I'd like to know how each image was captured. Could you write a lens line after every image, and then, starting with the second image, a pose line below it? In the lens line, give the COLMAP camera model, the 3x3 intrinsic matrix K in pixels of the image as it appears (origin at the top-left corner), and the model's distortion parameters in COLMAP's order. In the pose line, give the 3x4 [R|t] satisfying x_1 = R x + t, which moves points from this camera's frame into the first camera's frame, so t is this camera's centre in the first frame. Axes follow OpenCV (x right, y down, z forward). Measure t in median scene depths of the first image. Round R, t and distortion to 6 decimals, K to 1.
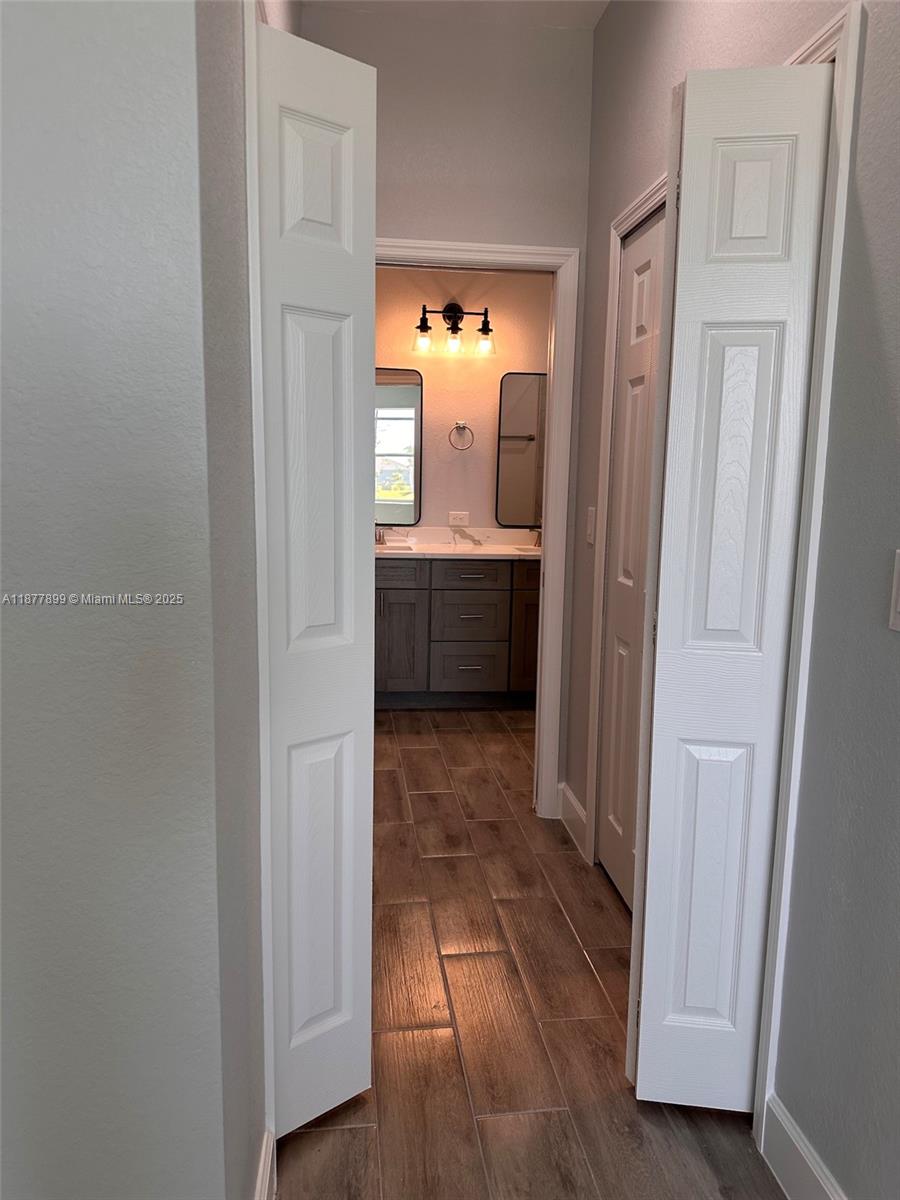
lens RADIAL K [[840.1, 0, 458.7], [0, 840.1, 599.9], [0, 0, 1]] dist [0.072684, -0.096270]
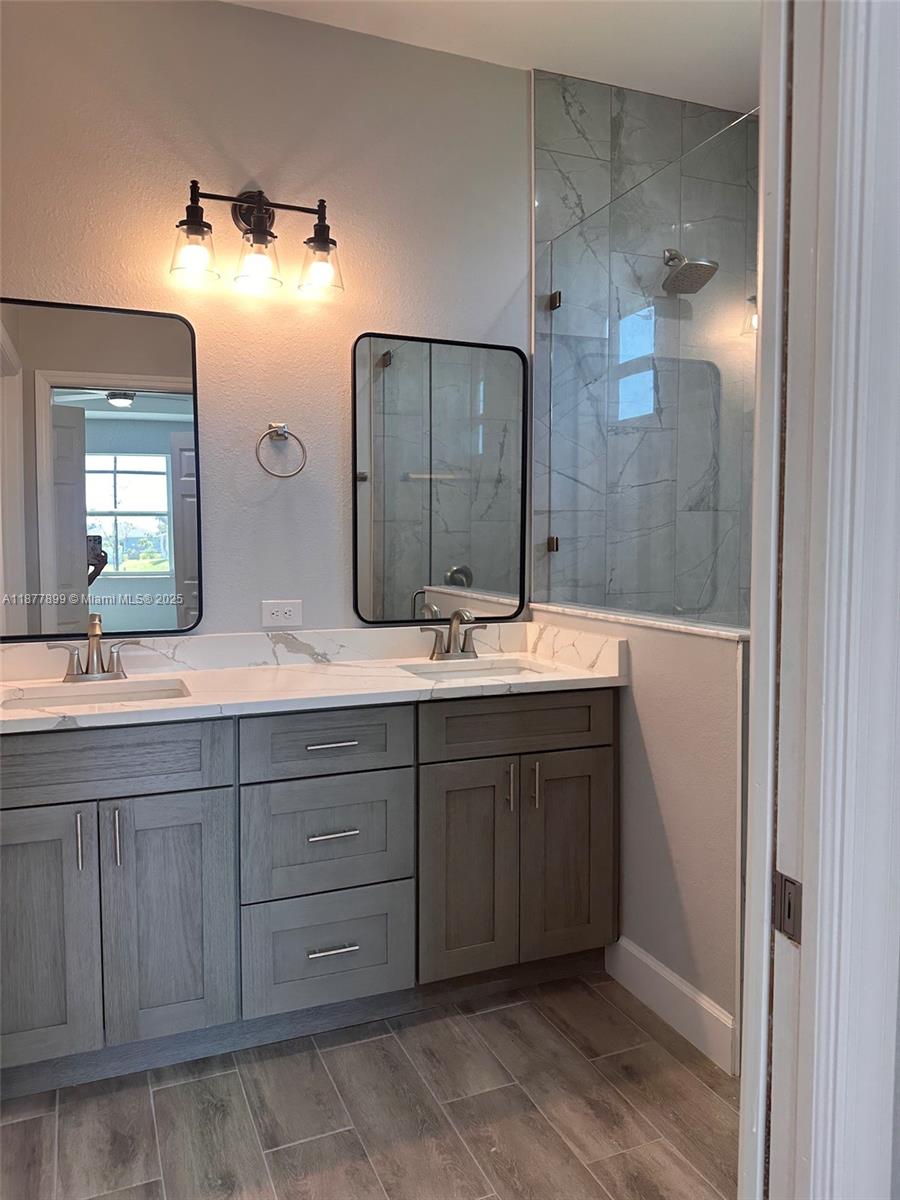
lens RADIAL K [[840.1, 0, 445.7], [0, 840.1, 592.4], [0, 0, 1]] dist [0.072684, -0.096270]
pose [[0.964141, -0.038777, 0.262542, -0.038582], [0.060745, 0.995250, -0.076076, -0.067535], [-0.258345, 0.089296, 0.961917, 0.511483]]
